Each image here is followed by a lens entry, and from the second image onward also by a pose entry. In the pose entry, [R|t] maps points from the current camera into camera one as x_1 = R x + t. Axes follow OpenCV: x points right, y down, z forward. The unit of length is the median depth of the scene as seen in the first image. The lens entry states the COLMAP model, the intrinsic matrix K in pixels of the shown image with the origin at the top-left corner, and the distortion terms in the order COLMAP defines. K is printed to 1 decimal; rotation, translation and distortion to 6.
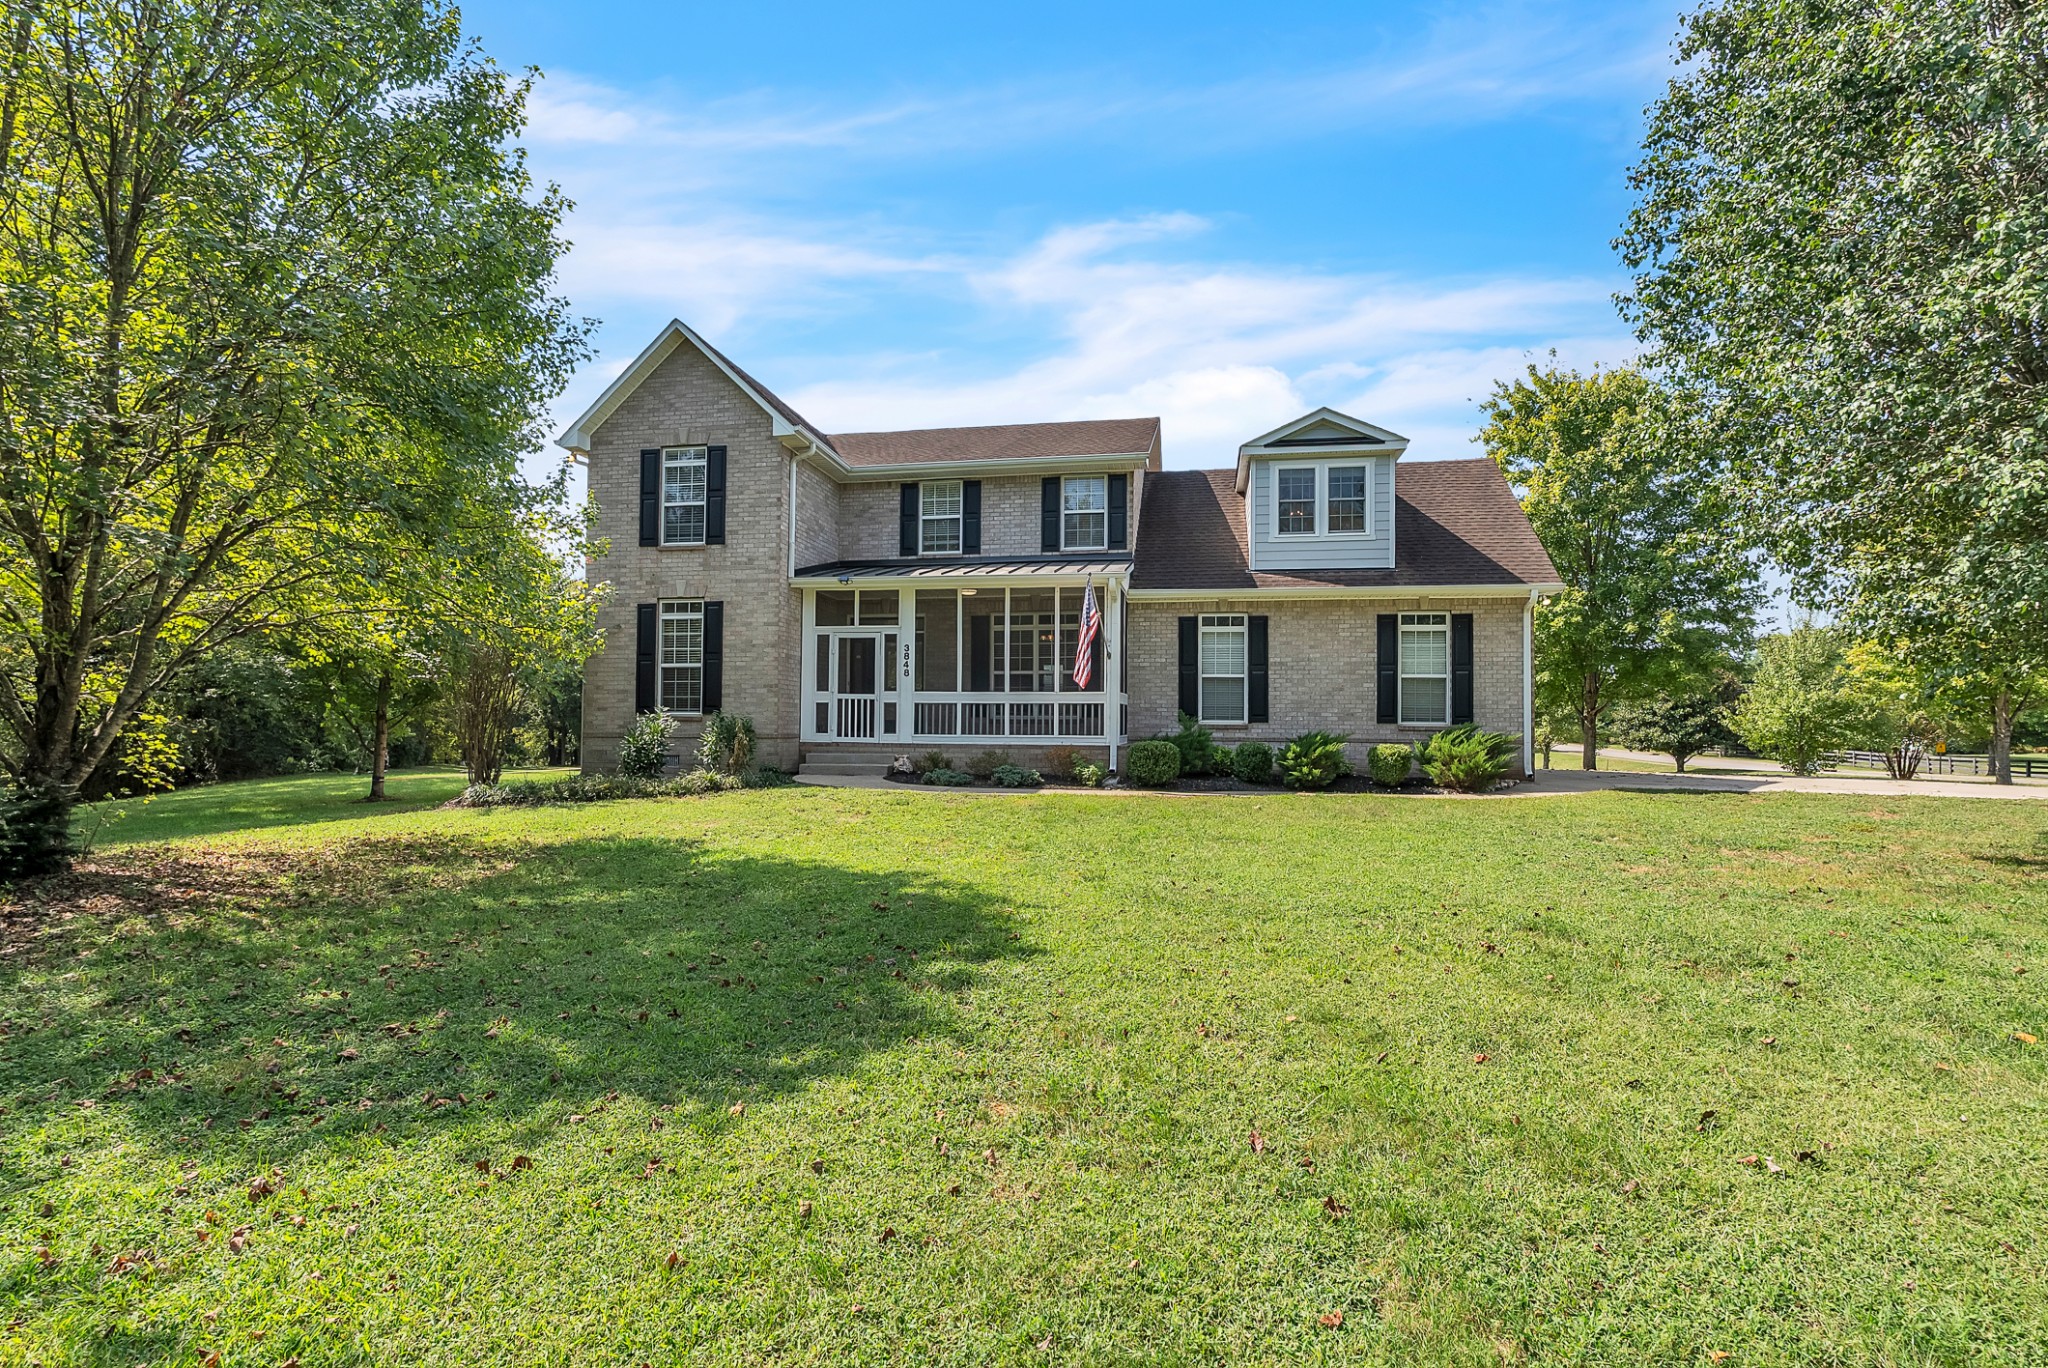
lens RADIAL K [[933.7, 0, 1028.0], [0, 933.7, 706.0], [0, 0, 1]] dist [0.009291, 0.000004]
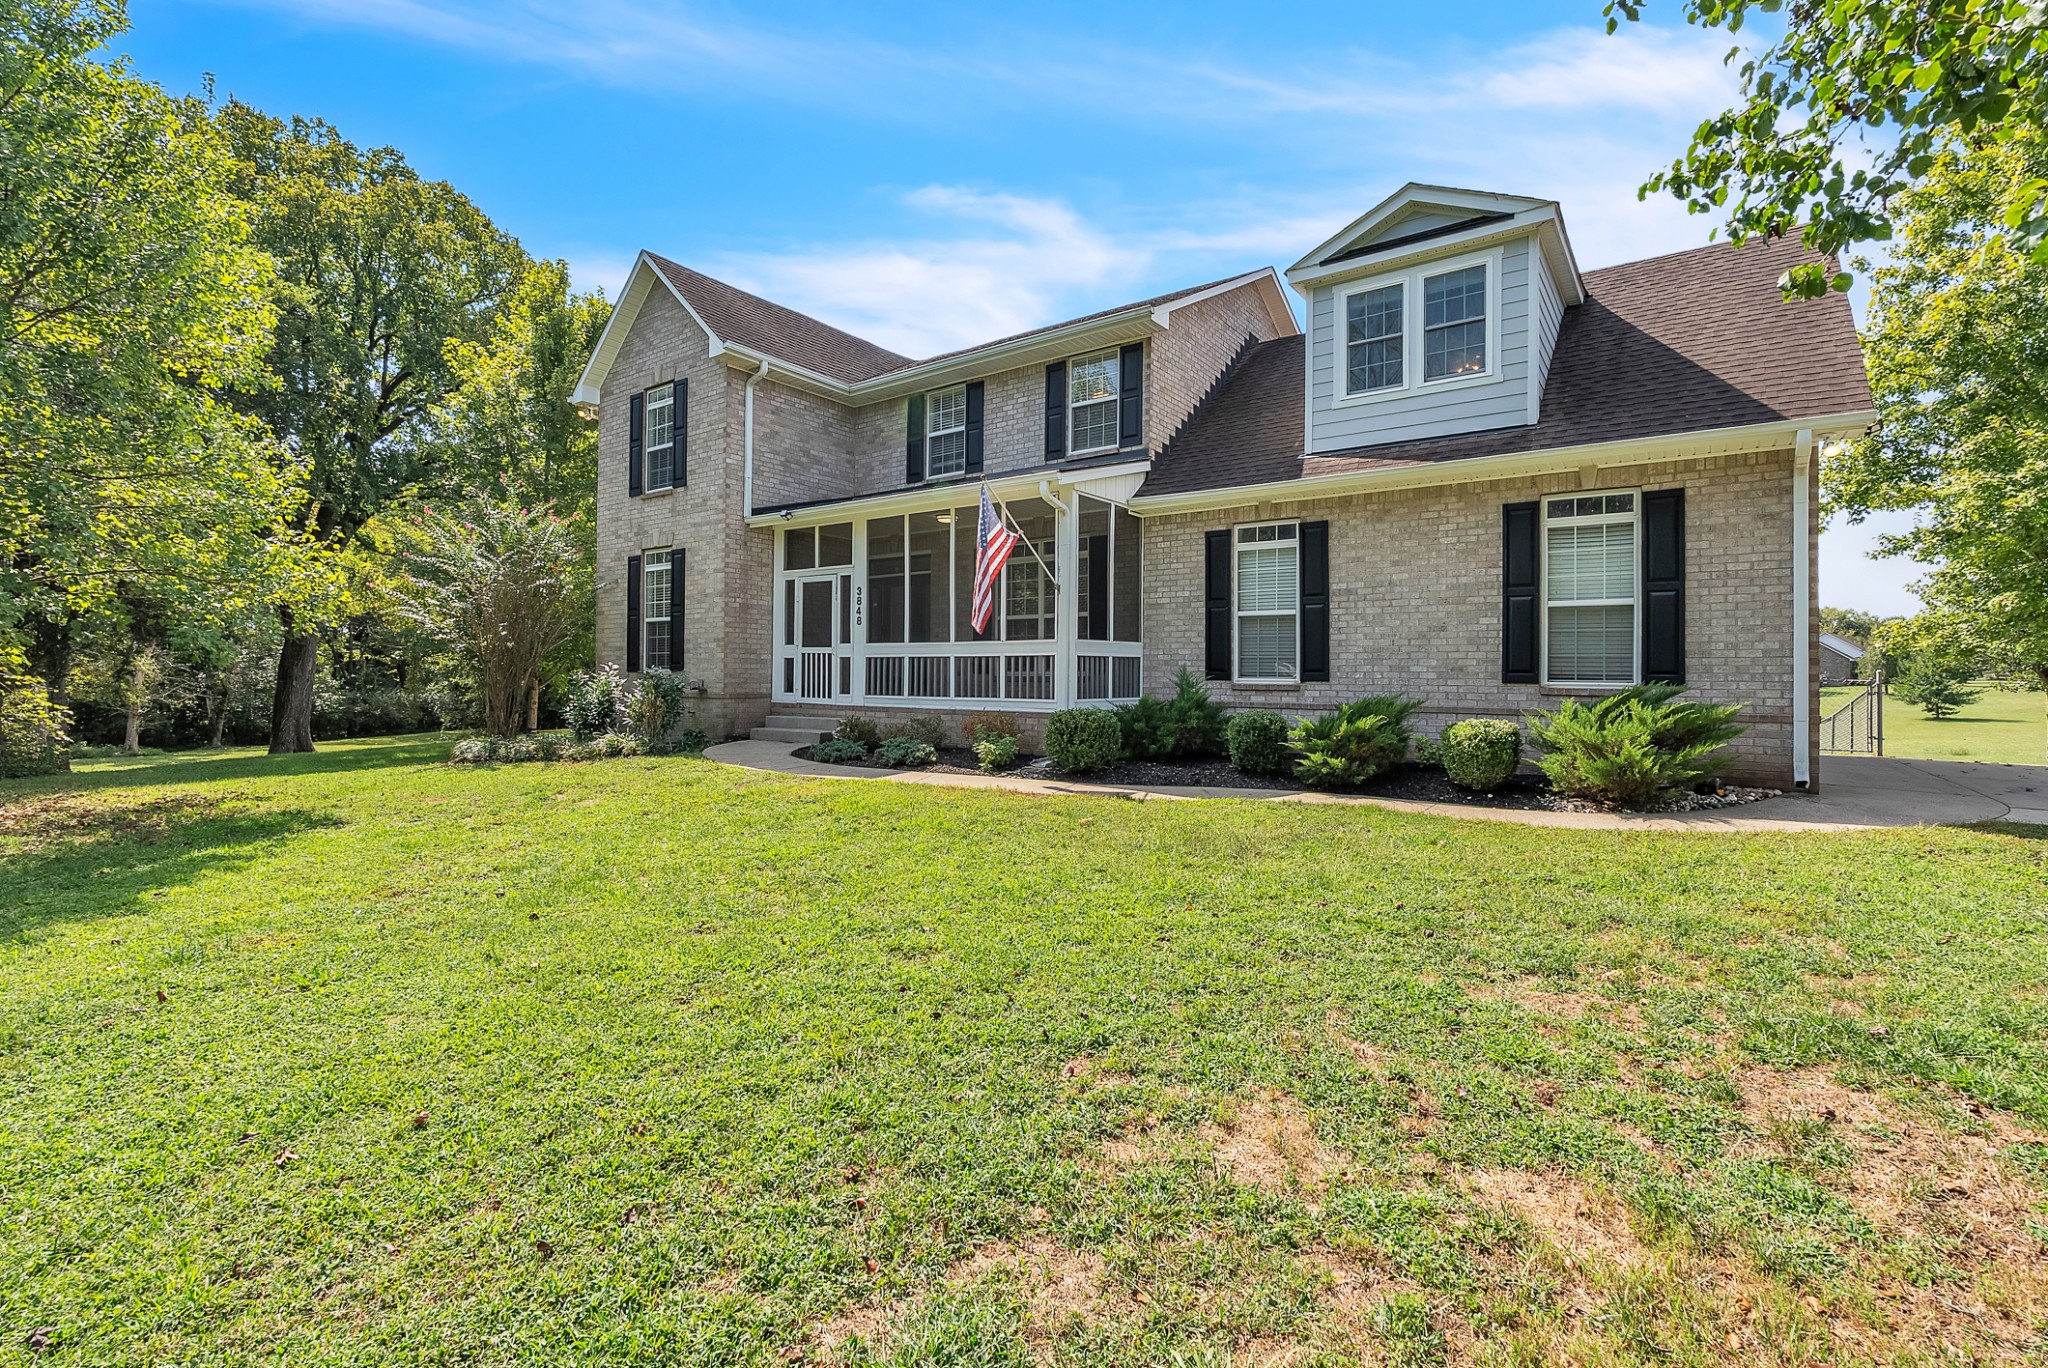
lens RADIAL K [[933.7, 0, 1021.7], [0, 933.7, 662.6], [0, 0, 1]] dist [0.009291, 0.000004]
pose [[0.894666, -0.007184, -0.446679, 0.366843], [0.009426, 0.999952, 0.002796, 0.000474], [0.446637, -0.006712, 0.894690, 0.317114]]
